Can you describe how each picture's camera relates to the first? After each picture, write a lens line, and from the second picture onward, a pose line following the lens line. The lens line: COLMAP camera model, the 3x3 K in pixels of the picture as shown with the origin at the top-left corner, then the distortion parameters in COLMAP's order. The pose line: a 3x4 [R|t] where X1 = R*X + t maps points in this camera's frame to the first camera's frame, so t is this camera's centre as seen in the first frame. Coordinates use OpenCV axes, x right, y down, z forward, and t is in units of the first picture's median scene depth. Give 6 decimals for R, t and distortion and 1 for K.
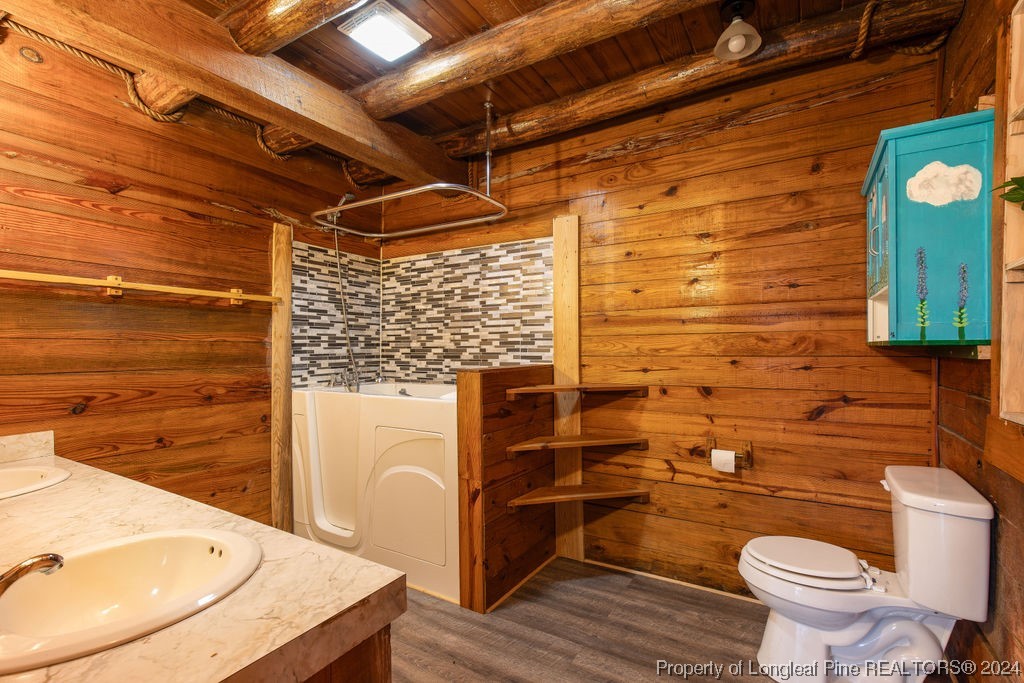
lens RADIAL K [[478.5, 0, 511.2], [0, 478.5, 330.6], [0, 0, 1]] dist [-0.004571, 0.000014]
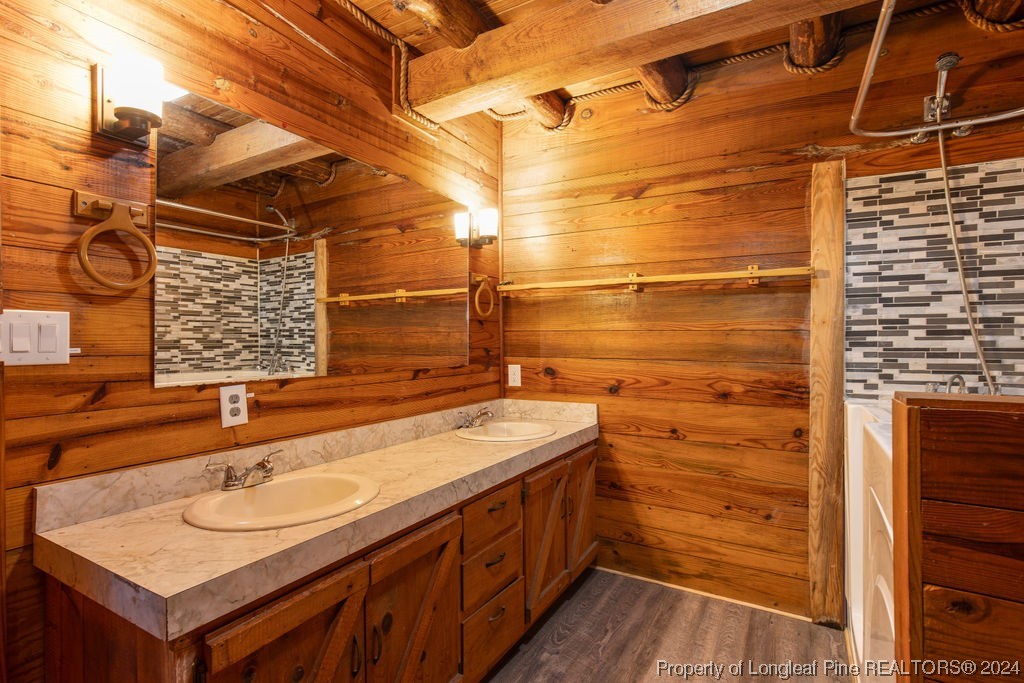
lens RADIAL K [[499.0, 0, 509.8], [0, 499.0, 325.0], [0, 0, 1]] dist [-0.002991, -0.000237]
pose [[0.023684, -0.019006, -0.999539, 0.238604], [0.040562, 0.999014, -0.018035, 0.011483], [0.998896, -0.040116, 0.024432, 0.515426]]
